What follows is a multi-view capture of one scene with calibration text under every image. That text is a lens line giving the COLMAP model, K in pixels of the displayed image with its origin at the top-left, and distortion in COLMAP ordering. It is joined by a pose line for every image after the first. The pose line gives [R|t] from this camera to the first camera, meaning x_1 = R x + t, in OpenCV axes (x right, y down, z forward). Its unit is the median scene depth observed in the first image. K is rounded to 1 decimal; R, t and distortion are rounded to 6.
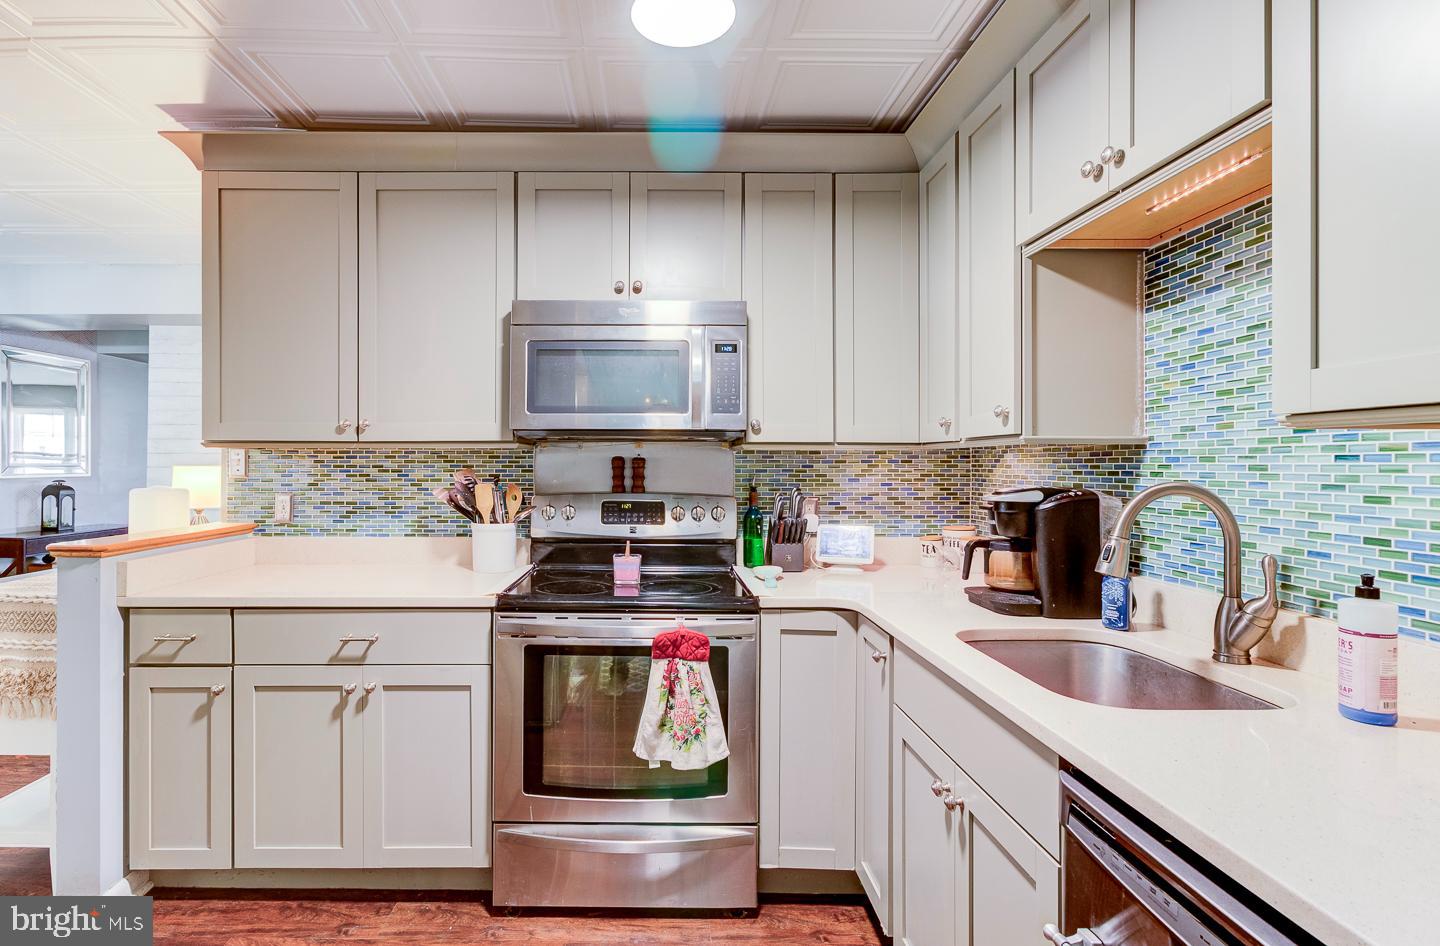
lens RADIAL K [[698.9, 0, 633.8], [0, 698.9, 463.6], [0, 0, 1]] dist [-0.000345, 0.000385]
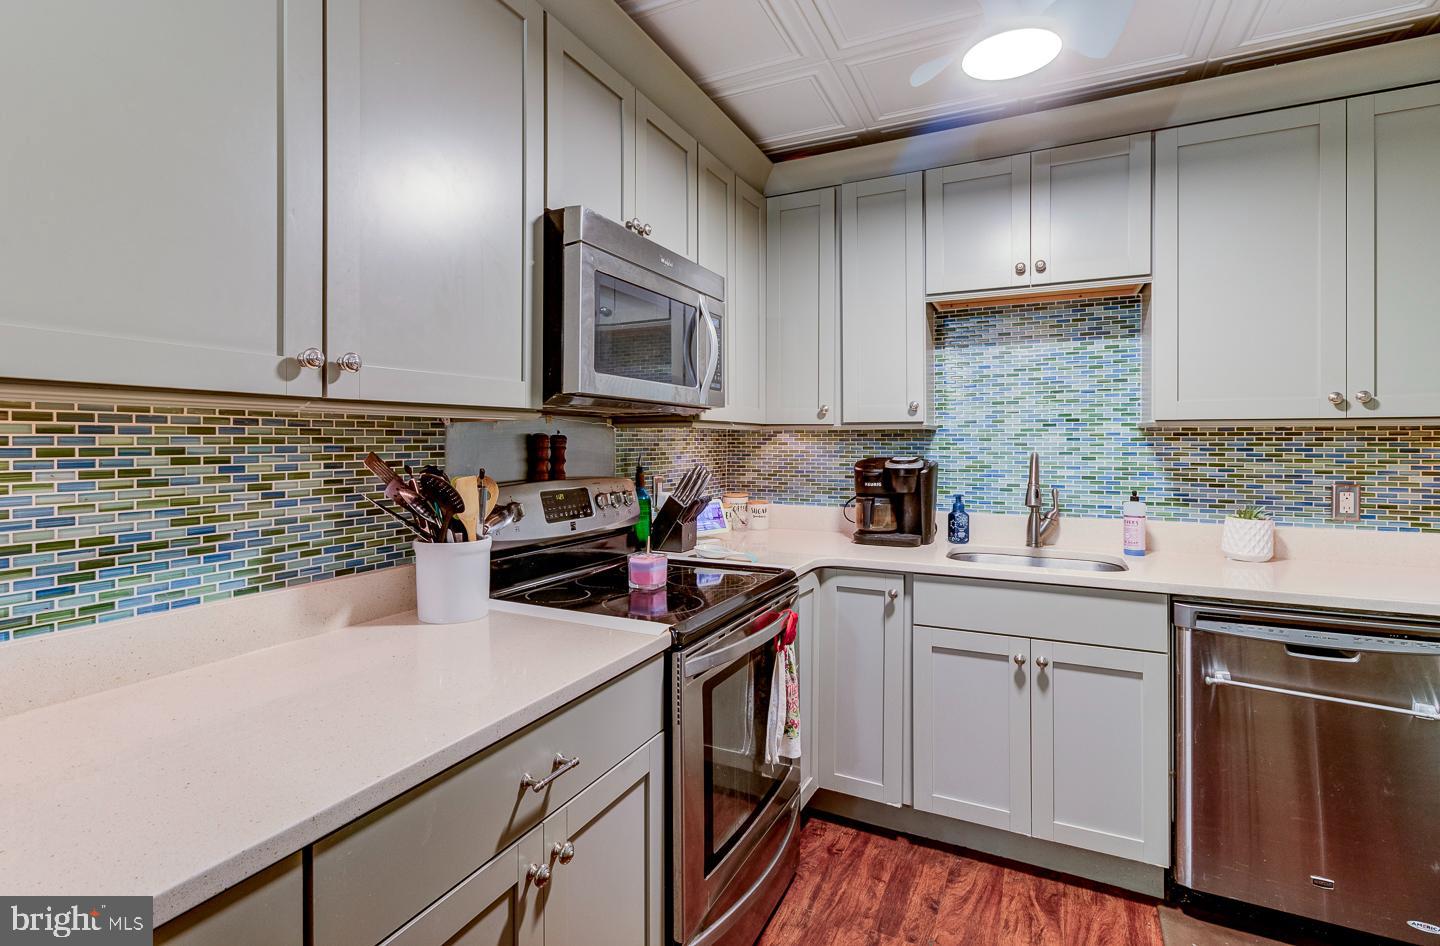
lens RADIAL K [[696.6, 0, 682.8], [0, 696.6, 439.9], [0, 0, 1]] dist [0.003193, 0.001688]
pose [[0.443577, -0.000738, 0.896236, -0.706843], [0.000607, 1.000000, 0.000523, -0.003944], [-0.896236, 0.000311, 0.443577, 0.574315]]
